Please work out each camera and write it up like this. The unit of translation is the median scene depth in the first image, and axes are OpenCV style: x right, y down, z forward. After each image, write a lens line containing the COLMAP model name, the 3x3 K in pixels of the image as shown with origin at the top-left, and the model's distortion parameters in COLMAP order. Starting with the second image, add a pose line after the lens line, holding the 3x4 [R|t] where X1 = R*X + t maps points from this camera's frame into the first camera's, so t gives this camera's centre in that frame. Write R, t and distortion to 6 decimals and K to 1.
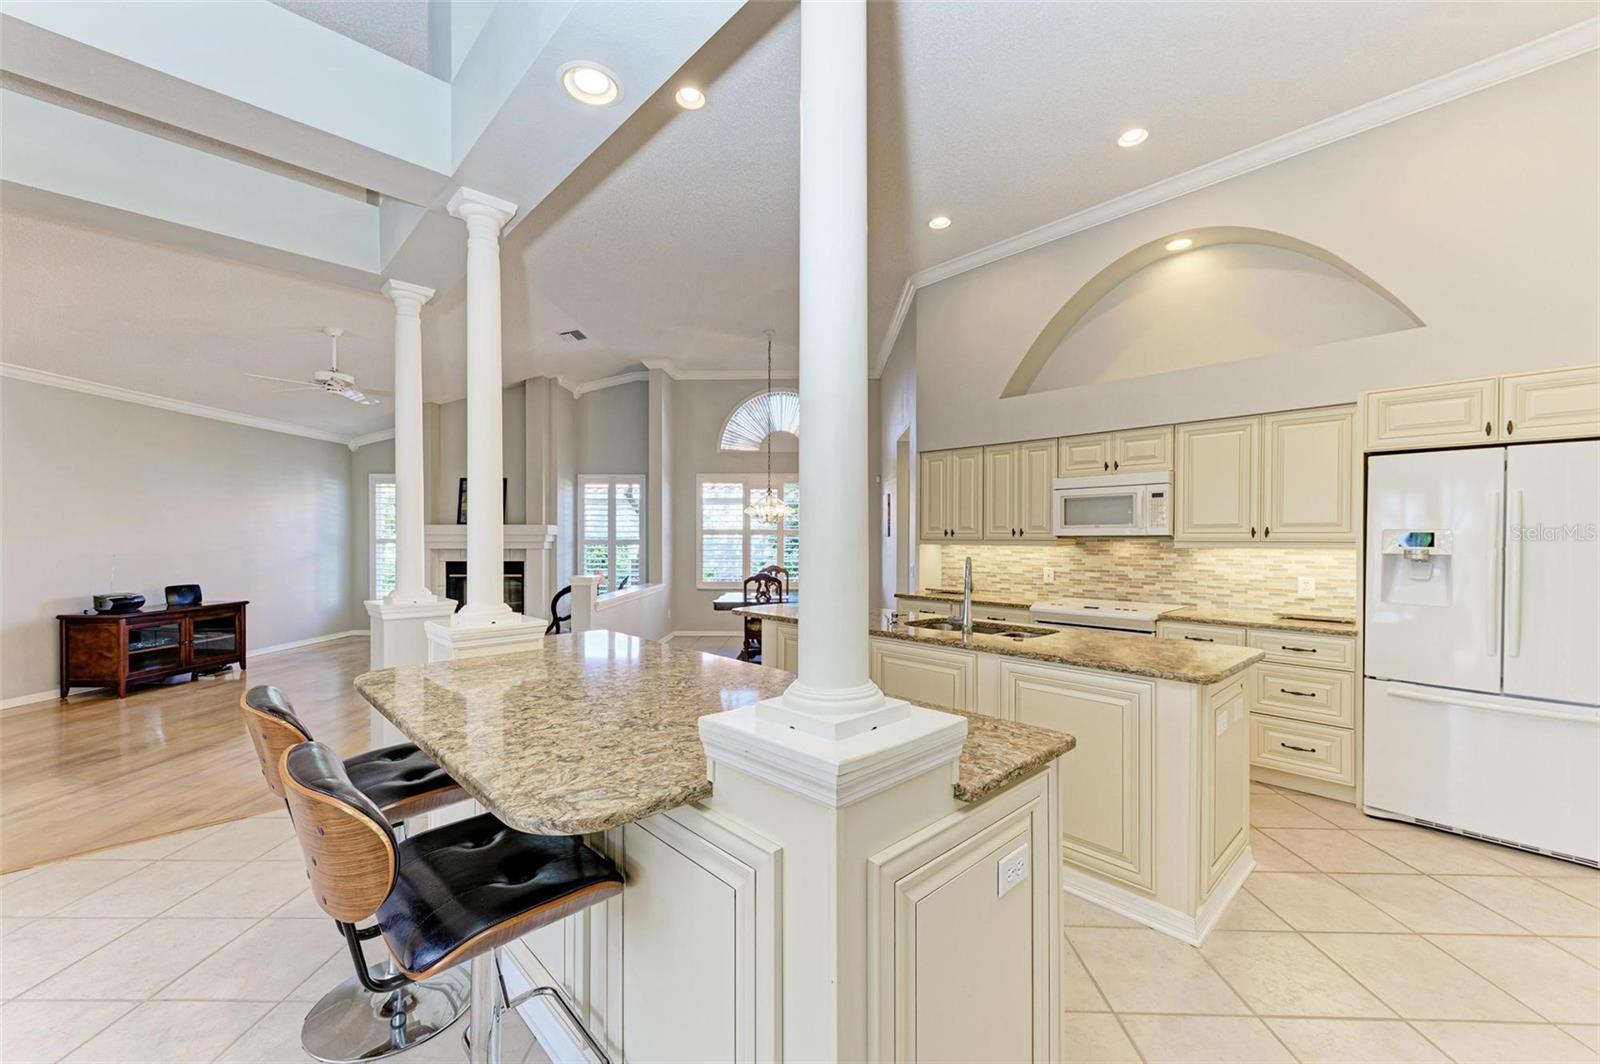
lens RADIAL K [[621.5, 0, 805.0], [0, 621.5, 537.6], [0, 0, 1]] dist [0.015081, 0.000067]
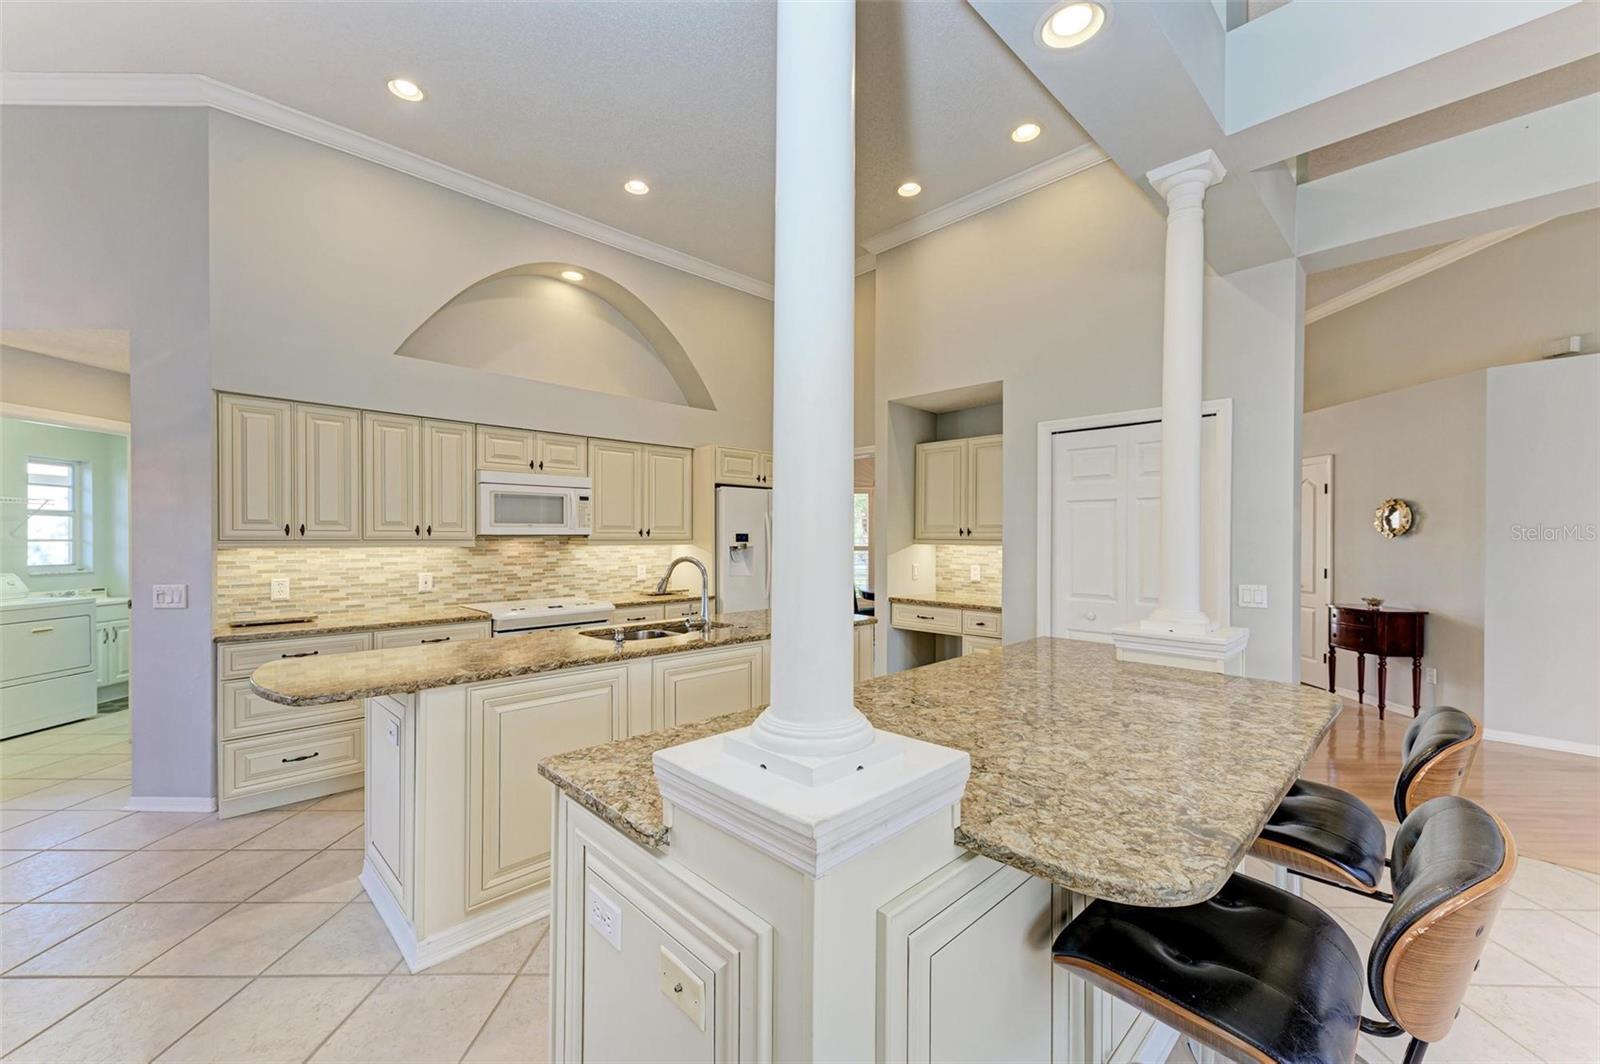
lens RADIAL K [[621.5, 0, 805.0], [0, 621.5, 537.6], [0, 0, 1]] dist [0.015081, 0.000067]
pose [[0.011819, -0.003682, 0.999923, -0.489992], [-0.001088, 0.999993, 0.003695, -0.002759], [-0.999930, -0.001132, 0.011815, 0.539941]]
